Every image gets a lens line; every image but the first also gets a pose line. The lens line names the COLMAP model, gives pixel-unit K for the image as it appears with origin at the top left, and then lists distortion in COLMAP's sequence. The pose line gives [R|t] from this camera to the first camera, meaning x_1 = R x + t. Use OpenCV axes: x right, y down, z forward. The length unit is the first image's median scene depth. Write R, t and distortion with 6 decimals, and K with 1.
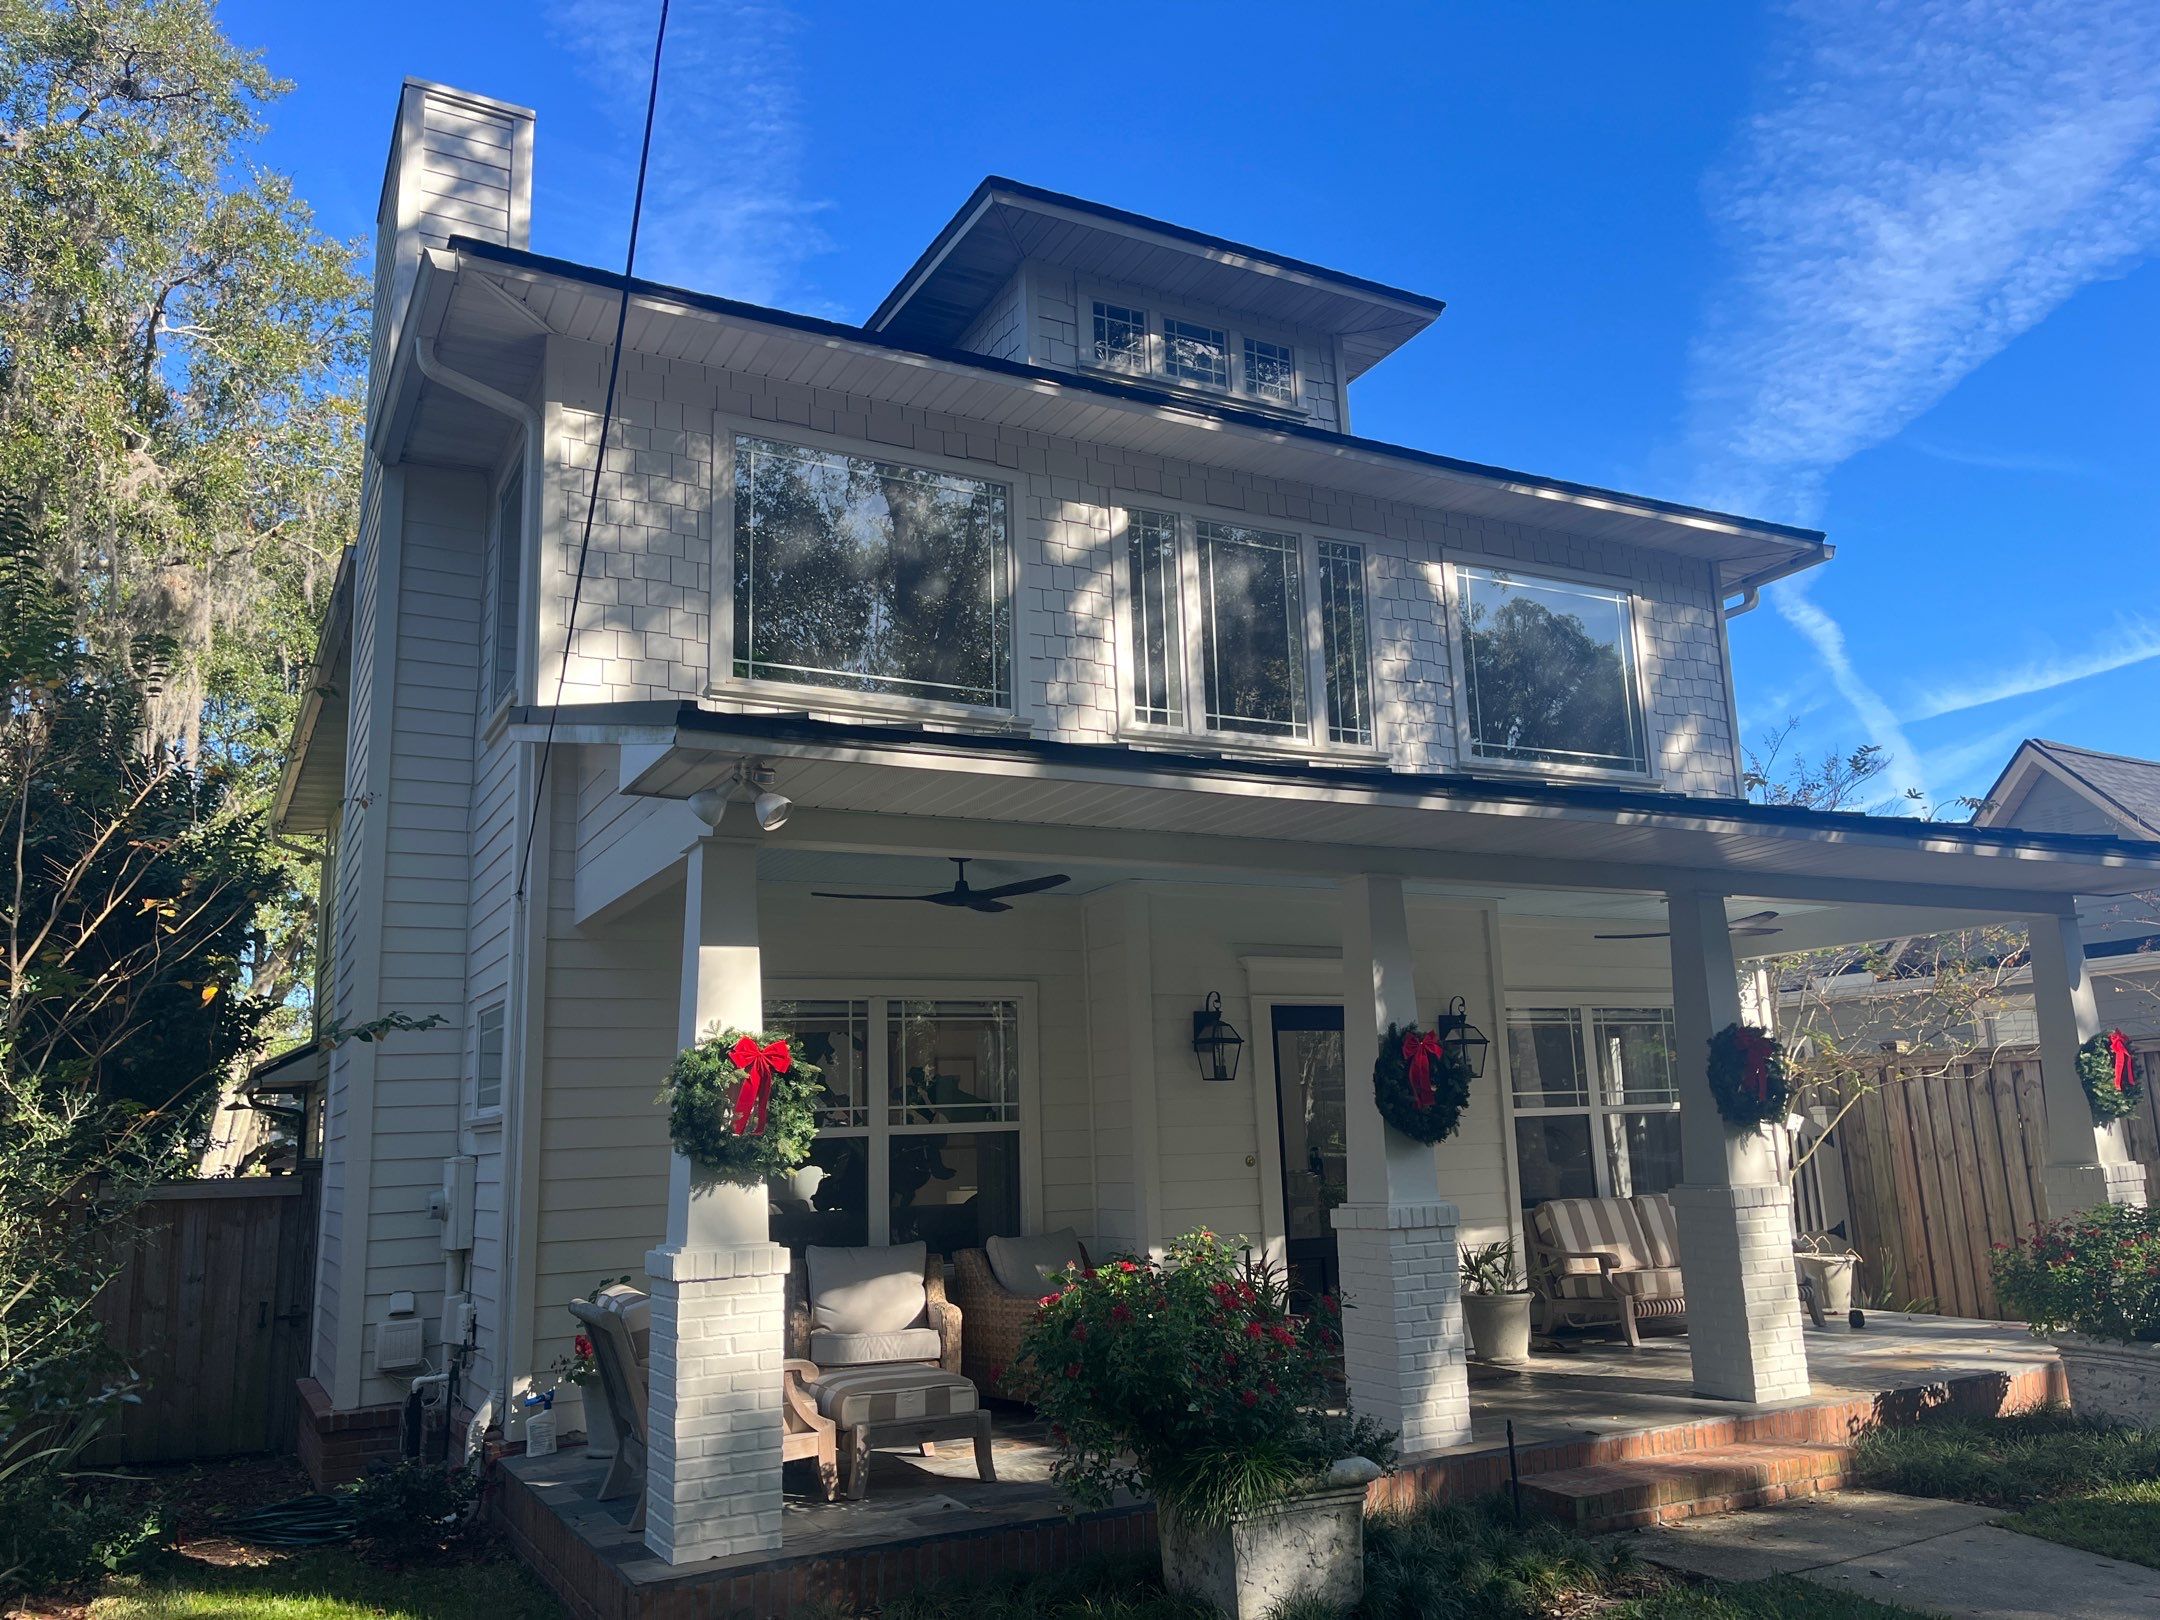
lens RADIAL K [[1722.4, 0, 1080.0], [0, 1722.4, 810.0], [0, 0, 1]] dist [0.095614, -0.145951]
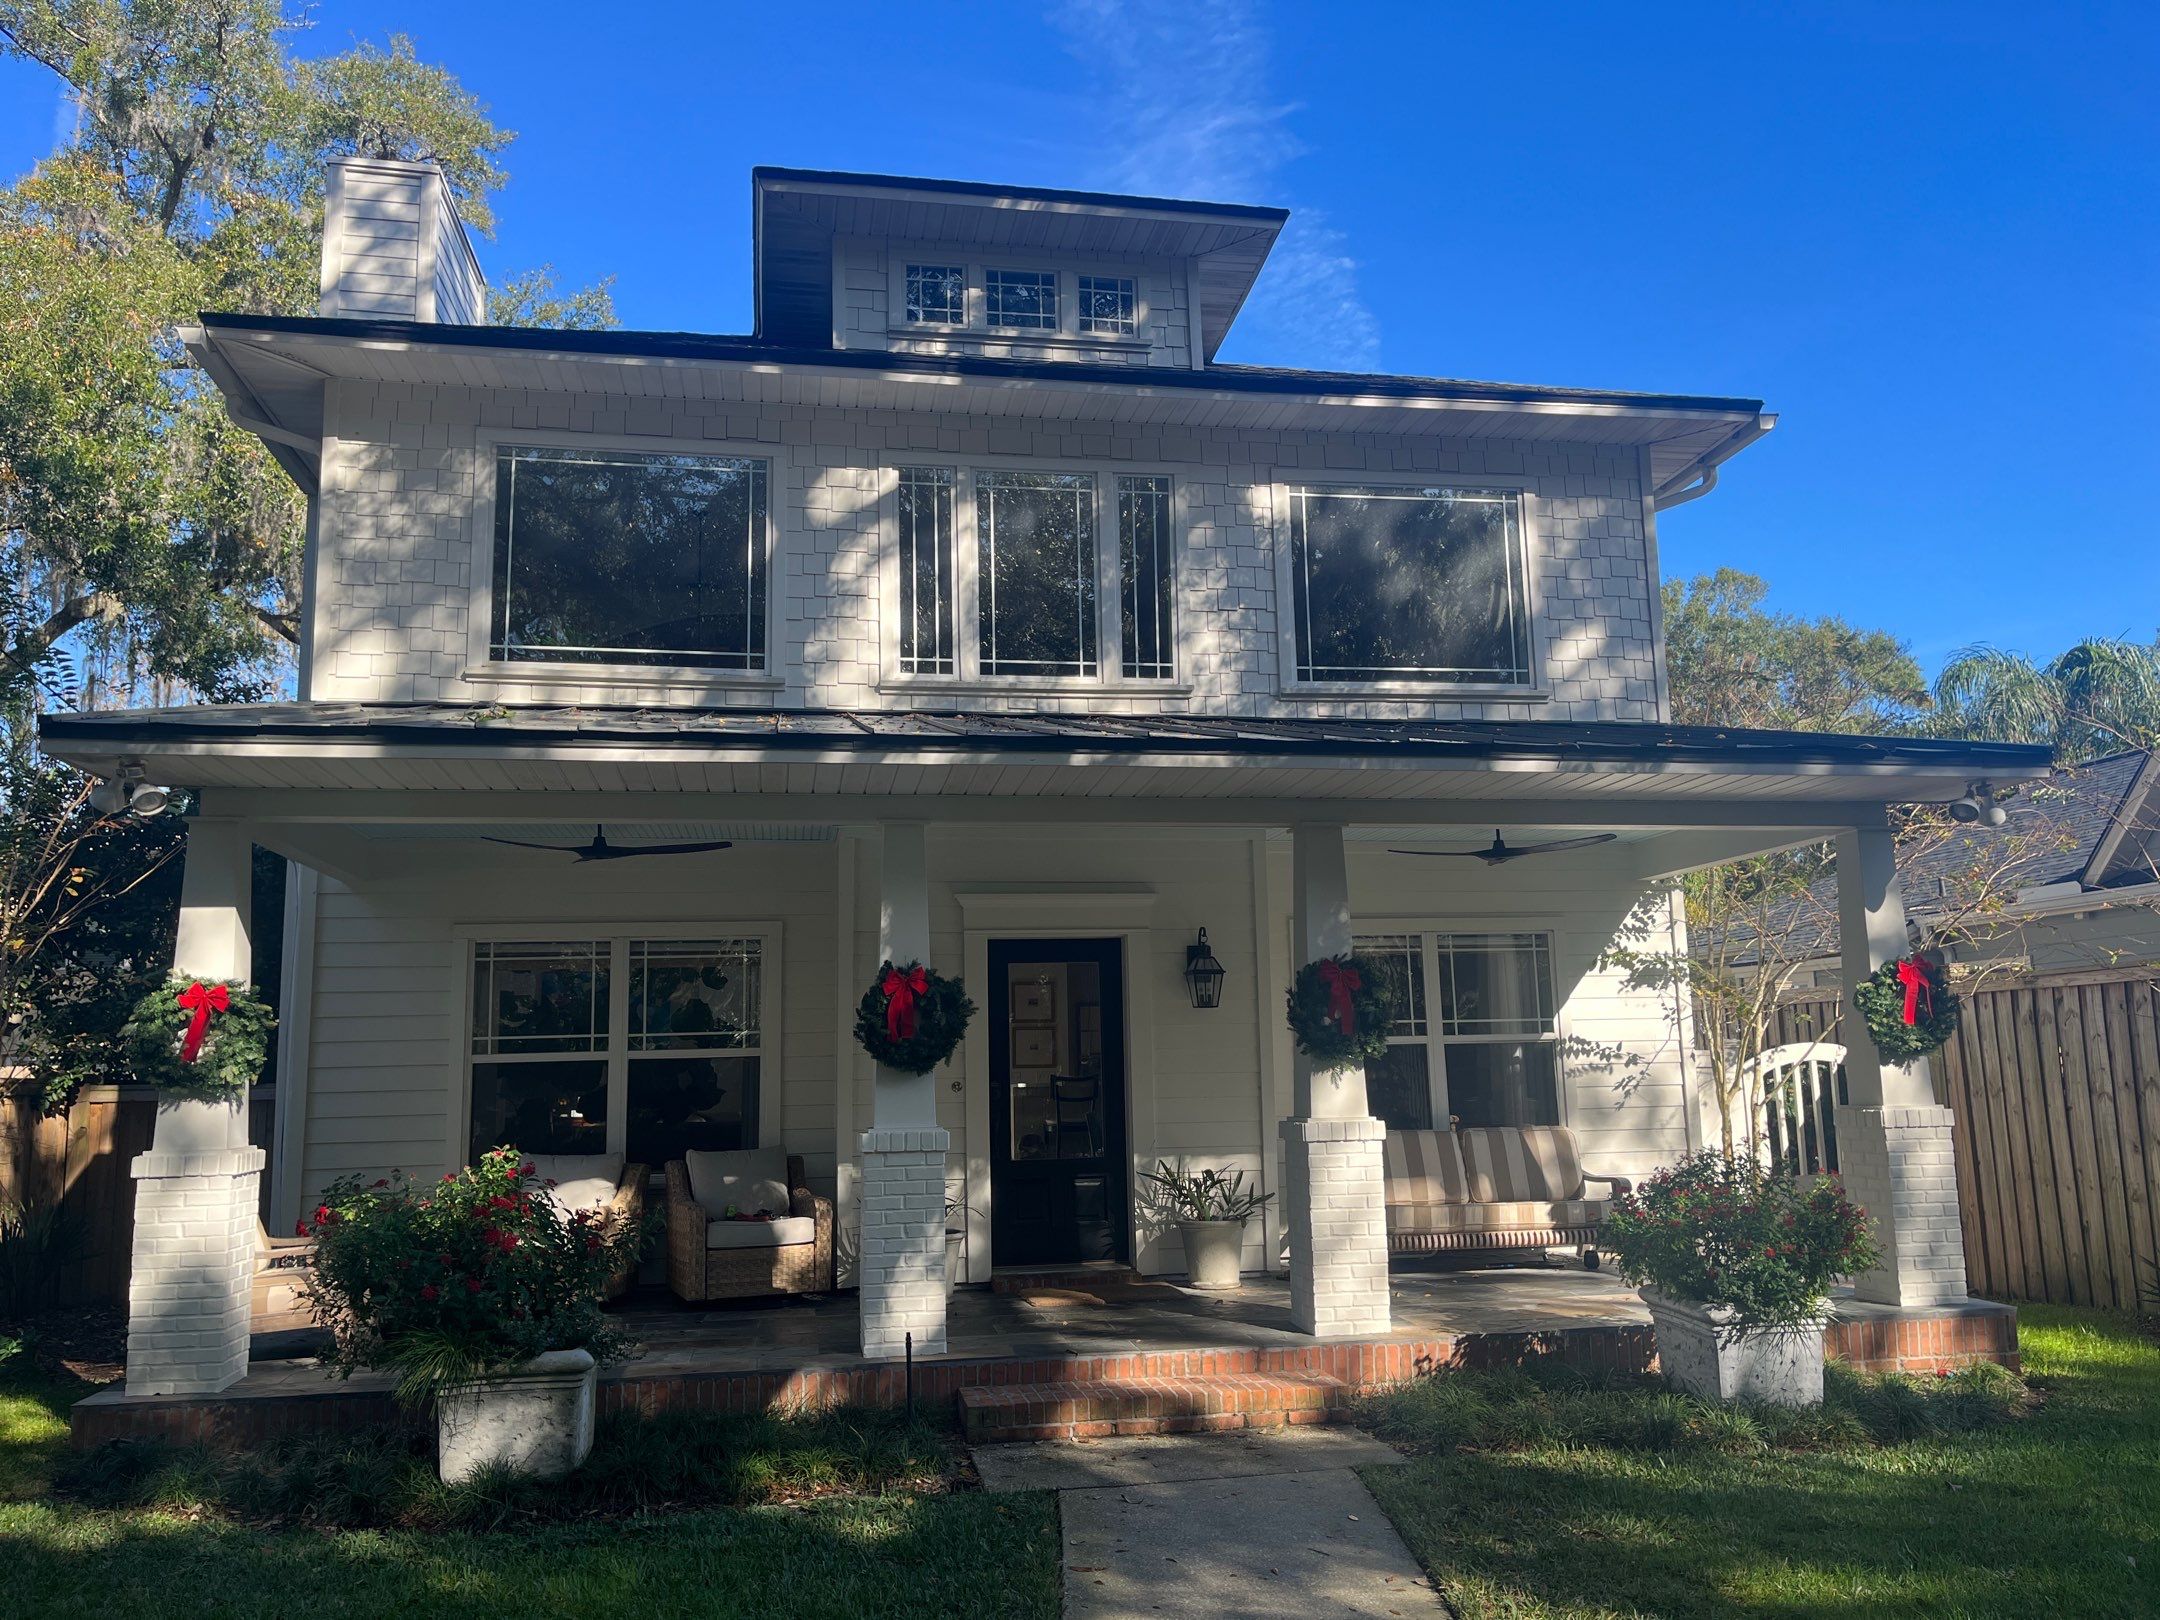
lens RADIAL K [[1745.8, 0, 1080.0], [0, 1745.8, 810.0], [0, 0, 1]] dist [0.097750, -0.145900]
pose [[0.942425, -0.034526, -0.332631, 0.477258], [0.051075, 0.997847, 0.041132, -0.005776], [0.330495, -0.055753, 0.942160, 0.023230]]
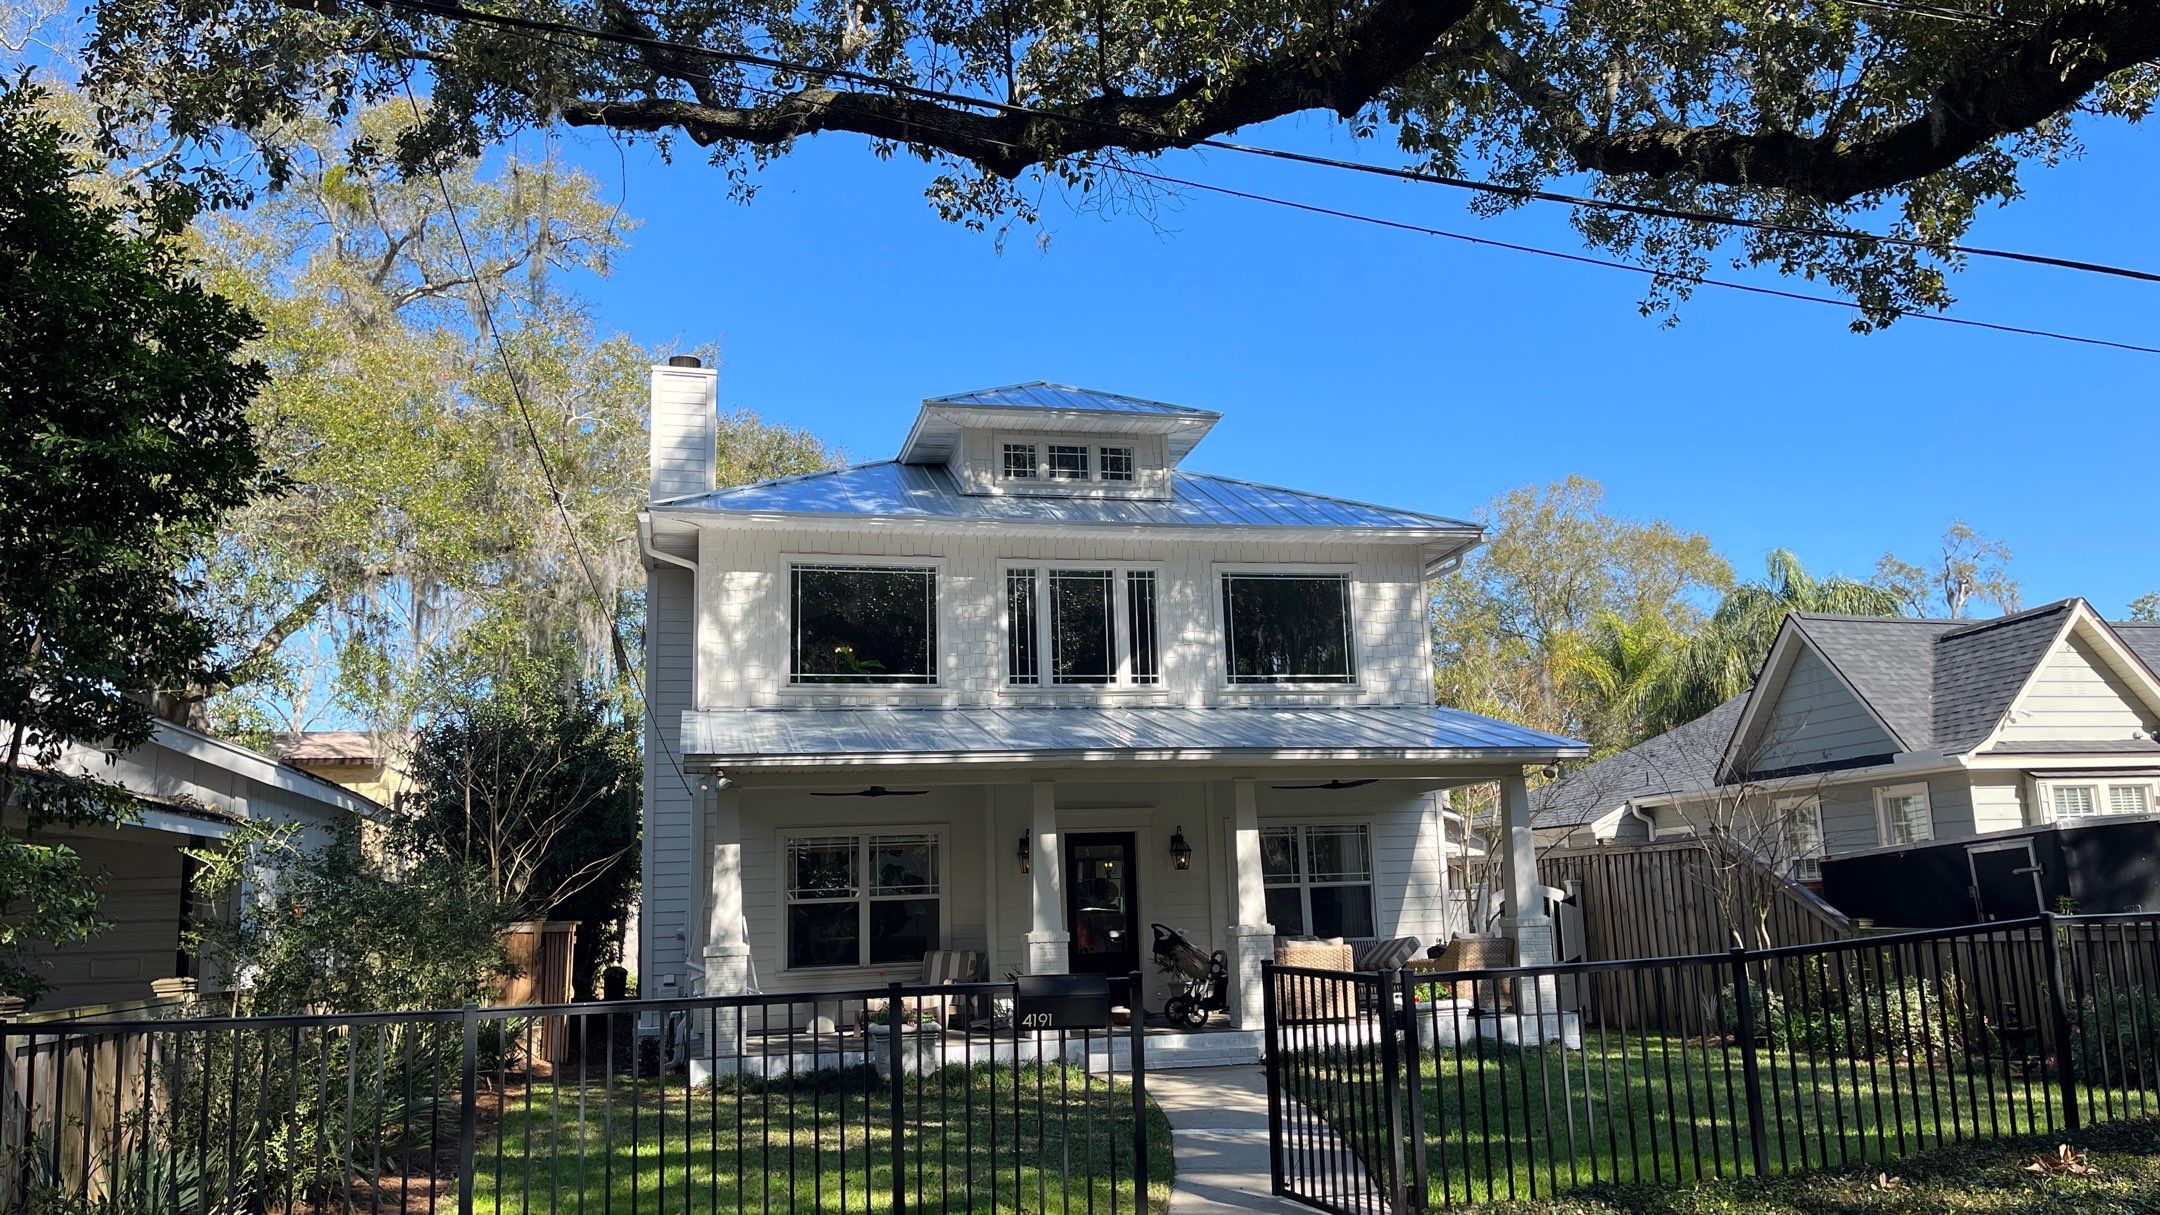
lens RADIAL K [[1670.1, 0, 1080.0], [0, 1670.1, 607.5], [0, 0, 1]] dist [0.114768, -0.164195]
pose [[0.958315, -0.048365, -0.281592, 0.615324], [0.053854, 0.998479, 0.011784, -0.149256], [0.280594, -0.026457, 0.959462, -0.730308]]
